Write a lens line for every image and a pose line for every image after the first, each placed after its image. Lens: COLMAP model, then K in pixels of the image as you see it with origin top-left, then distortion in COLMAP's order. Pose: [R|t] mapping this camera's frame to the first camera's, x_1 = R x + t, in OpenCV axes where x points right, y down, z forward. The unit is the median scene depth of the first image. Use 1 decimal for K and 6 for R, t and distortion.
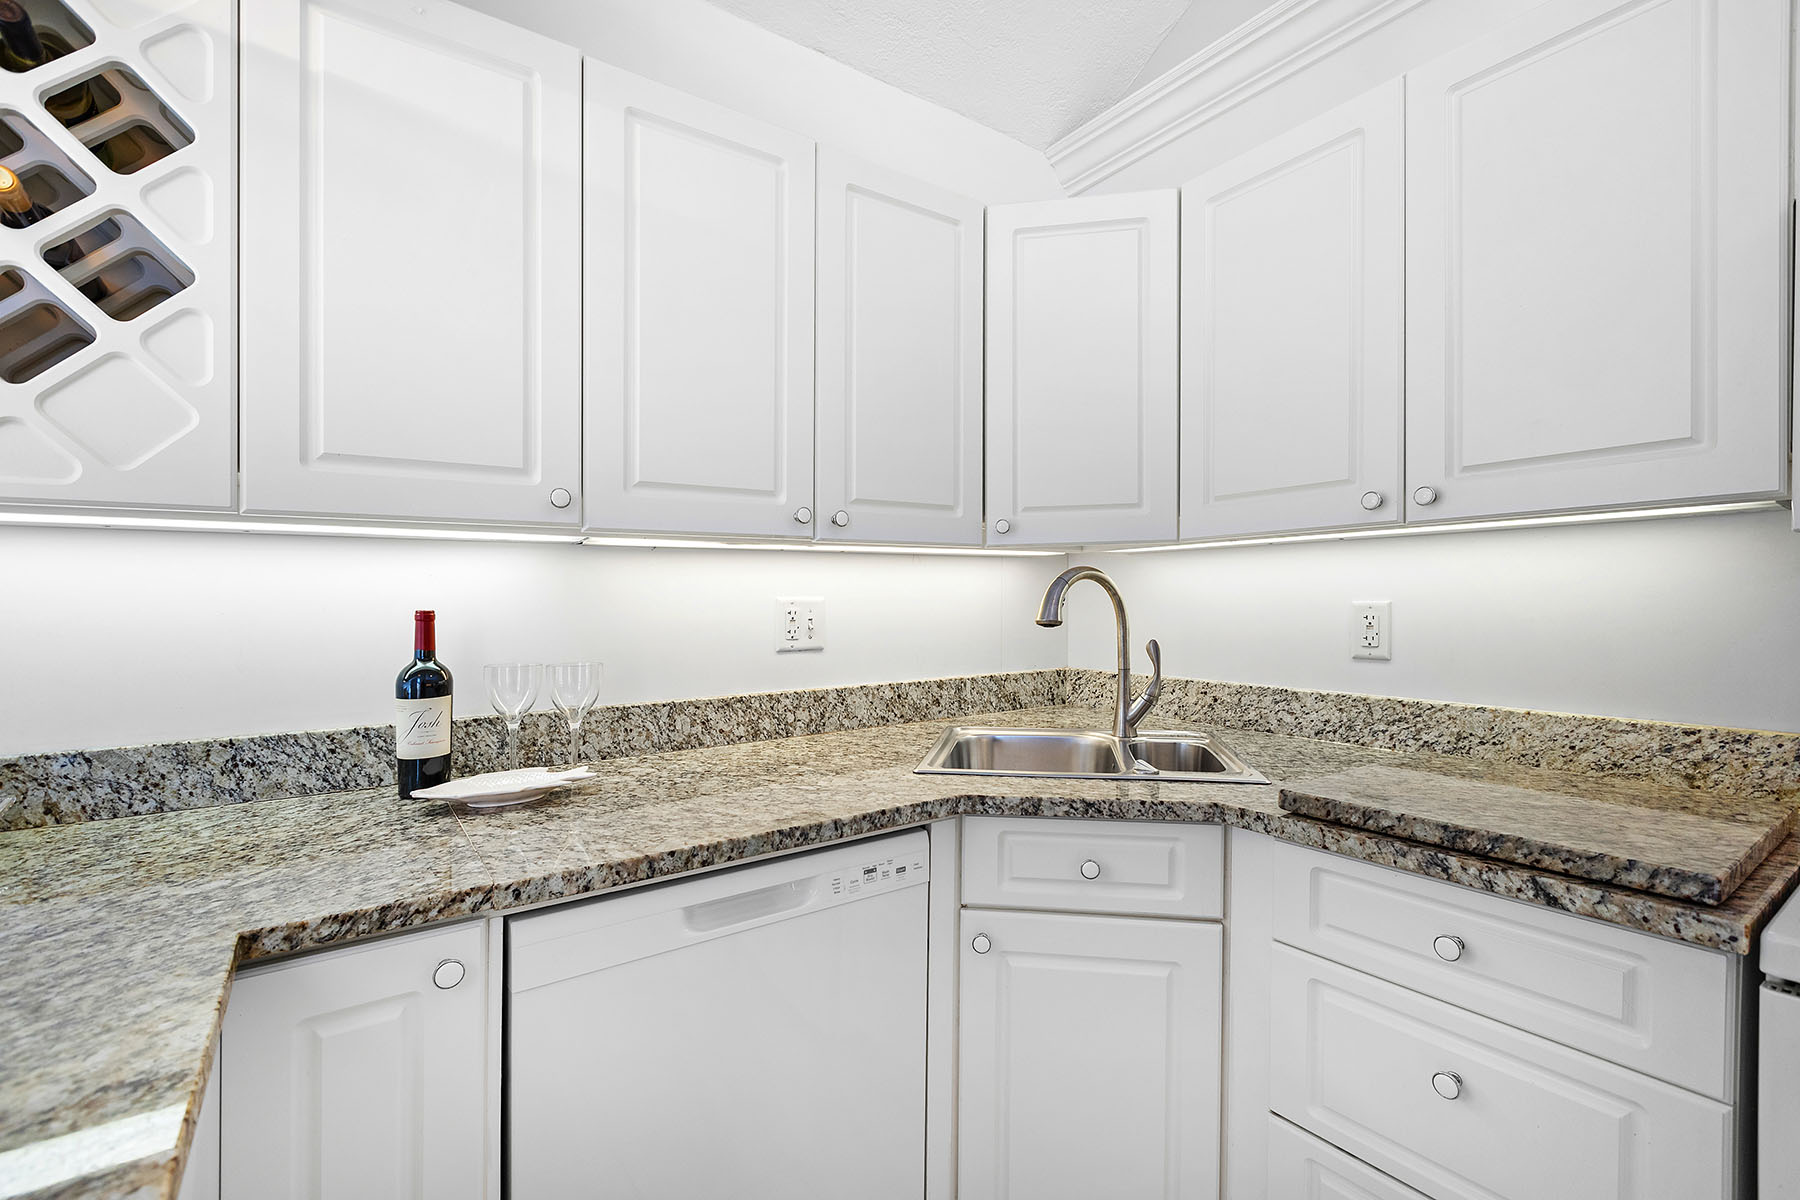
lens RADIAL K [[811.1, 0, 888.3], [0, 811.1, 612.3], [0, 0, 1]] dist [0.004979, -0.001928]
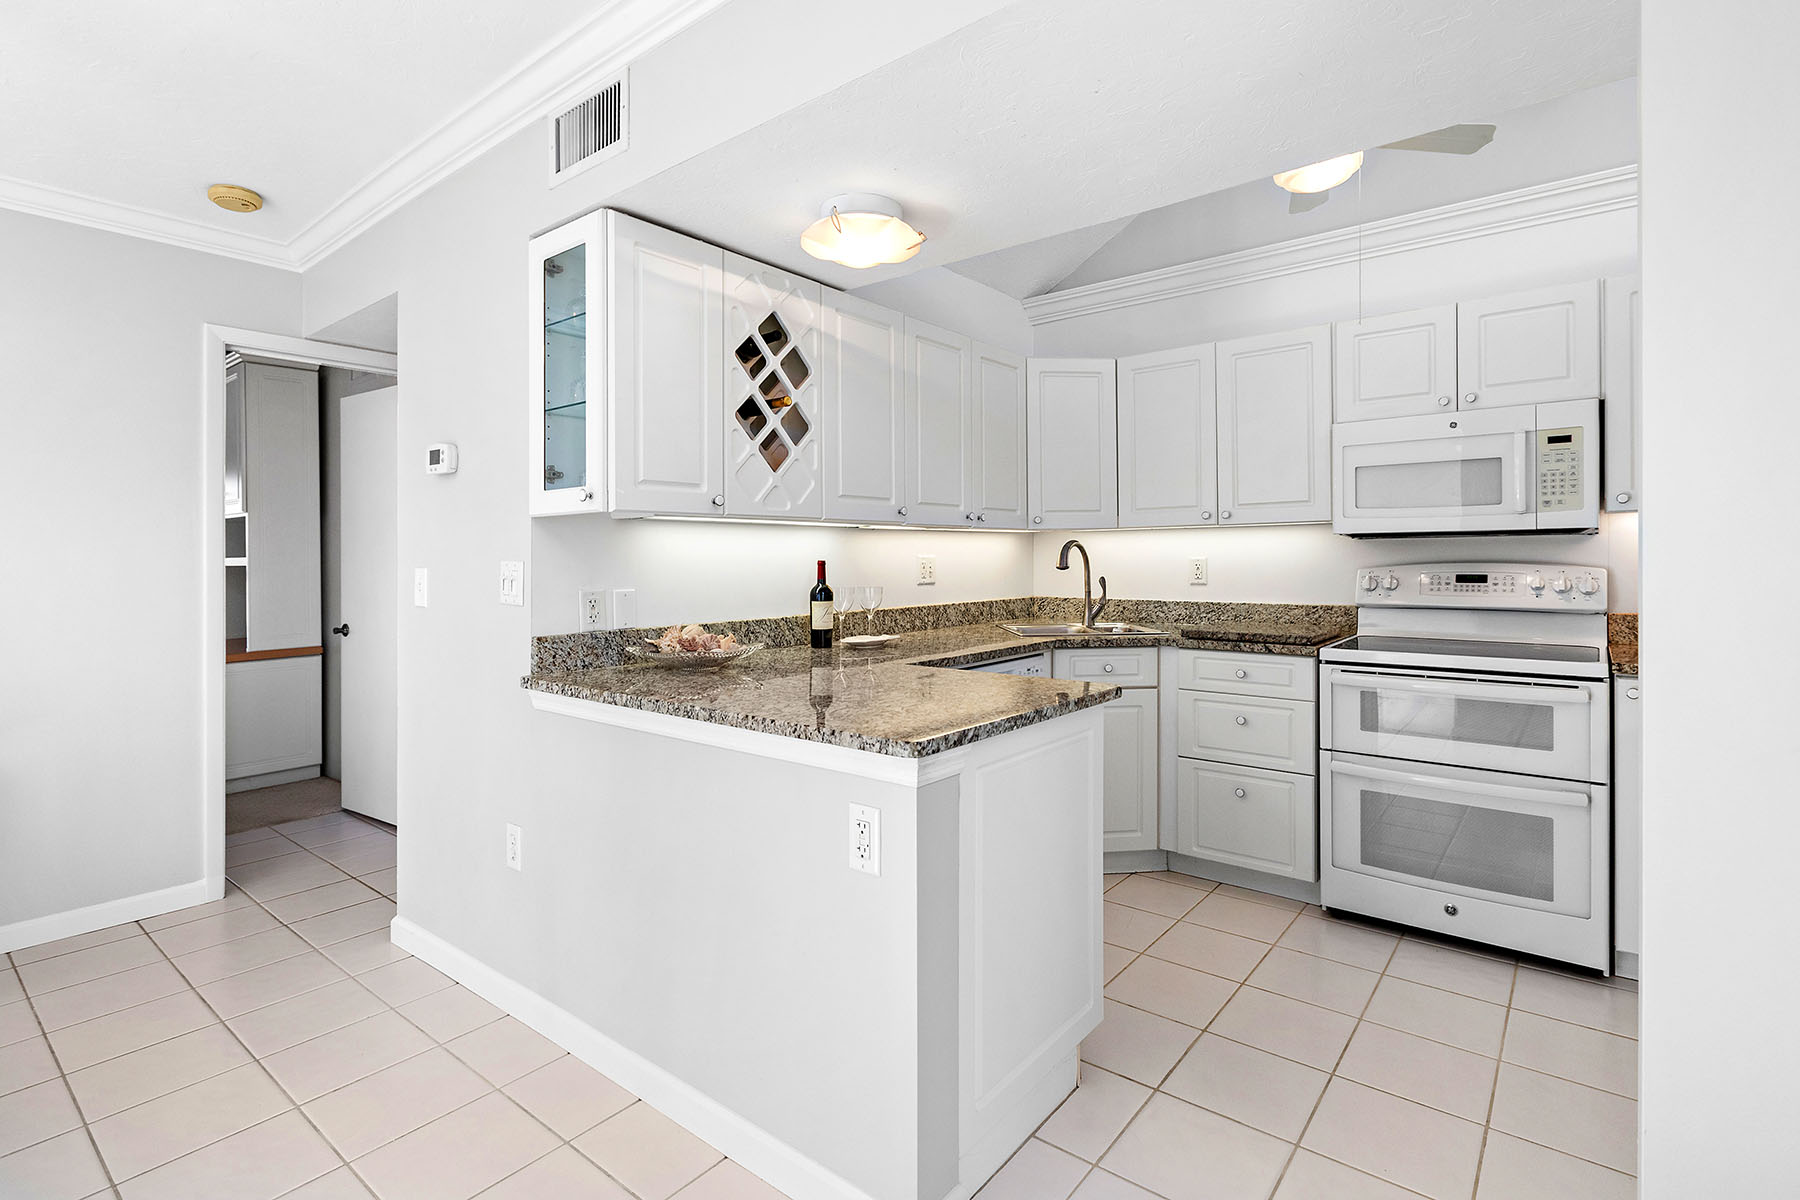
lens RADIAL K [[811.1, 0, 917.1], [0, 811.1, 556.5], [0, 0, 1]] dist [0.004979, -0.001928]
pose [[0.962732, 0.001349, 0.270455, -0.936890], [0.004180, 0.999794, -0.019865, 0.031368], [-0.270426, 0.020255, 0.962528, -1.153909]]
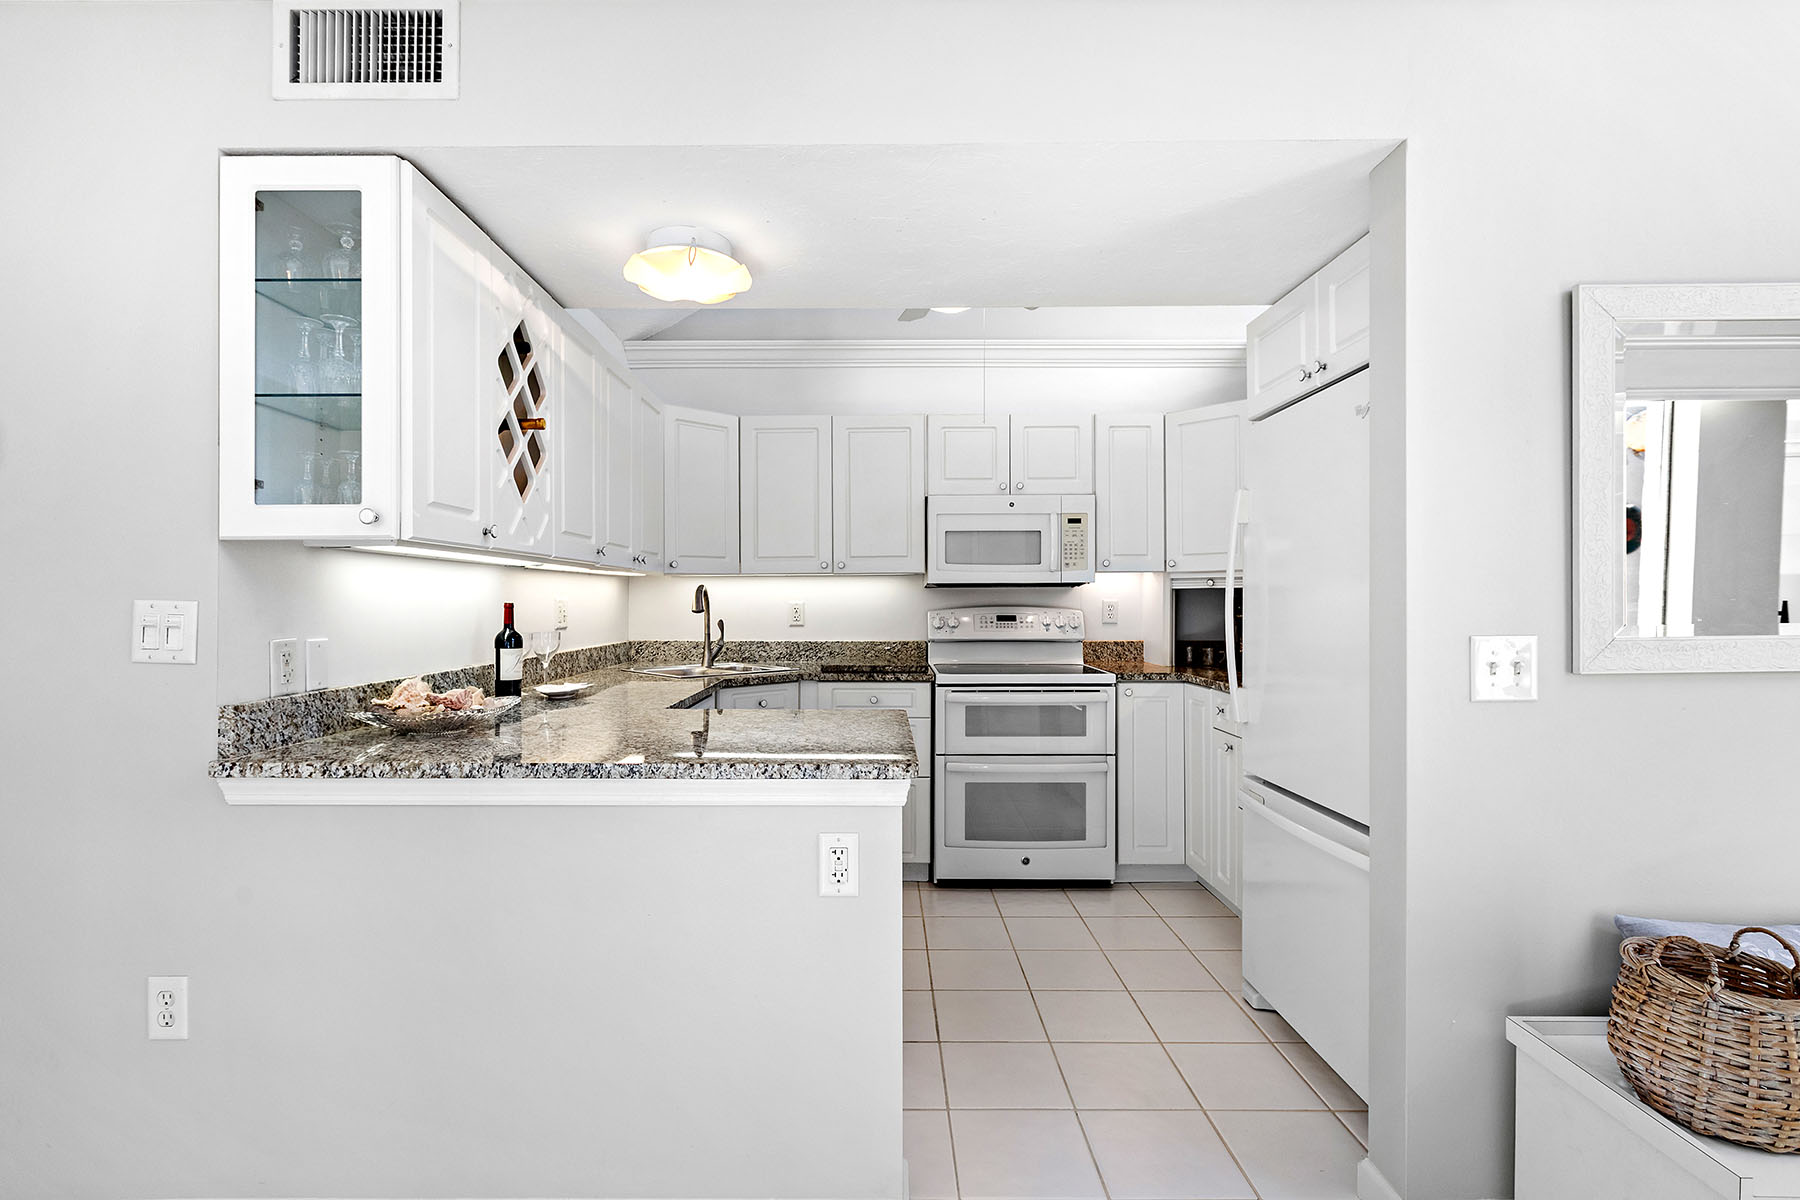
lens RADIAL K [[811.1, 0, 842.7], [0, 811.1, 594.8], [0, 0, 1]] dist [0.004979, -0.001928]
pose [[0.618379, 0.012877, 0.785775, -1.624524], [0.009342, 0.999675, -0.023735, 0.032593], [-0.785825, 0.022018, 0.618057, -0.801076]]
